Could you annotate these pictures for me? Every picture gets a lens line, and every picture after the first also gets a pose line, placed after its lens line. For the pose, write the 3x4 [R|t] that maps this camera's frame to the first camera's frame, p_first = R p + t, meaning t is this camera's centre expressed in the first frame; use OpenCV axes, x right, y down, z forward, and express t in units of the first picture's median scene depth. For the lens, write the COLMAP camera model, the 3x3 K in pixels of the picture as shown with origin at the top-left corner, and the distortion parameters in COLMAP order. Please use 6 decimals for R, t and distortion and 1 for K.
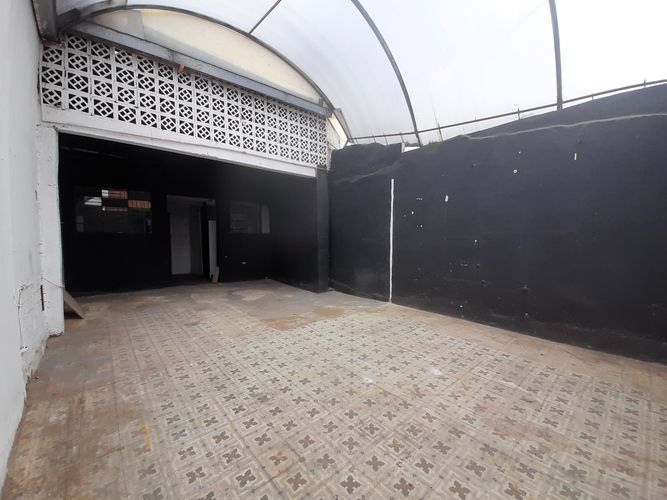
lens RADIAL K [[272.7, 0, 335.0], [0, 272.7, 249.9], [0, 0, 1]] dist [-0.026895, -0.000884]
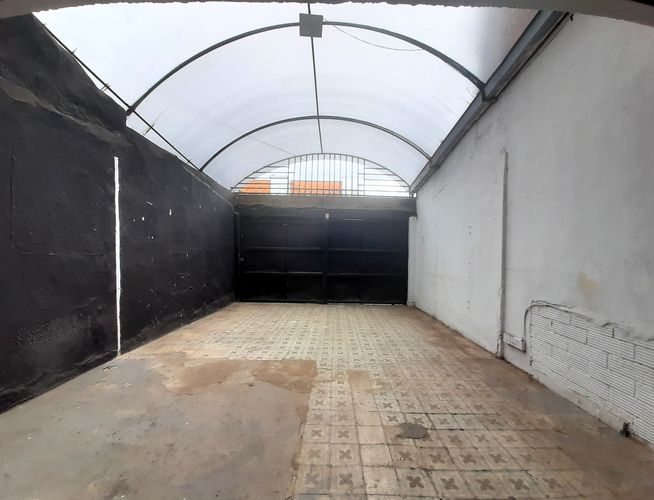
lens RADIAL K [[341.0, 0, 327.2], [0, 341.0, 249.4], [0, 0, 1]] dist [-0.003596, -0.000358]
pose [[-0.775021, -0.010951, 0.631841, -0.872280], [0.002643, 0.999785, 0.020569, -0.085070], [-0.631930, 0.017612, -0.774825, 1.731766]]
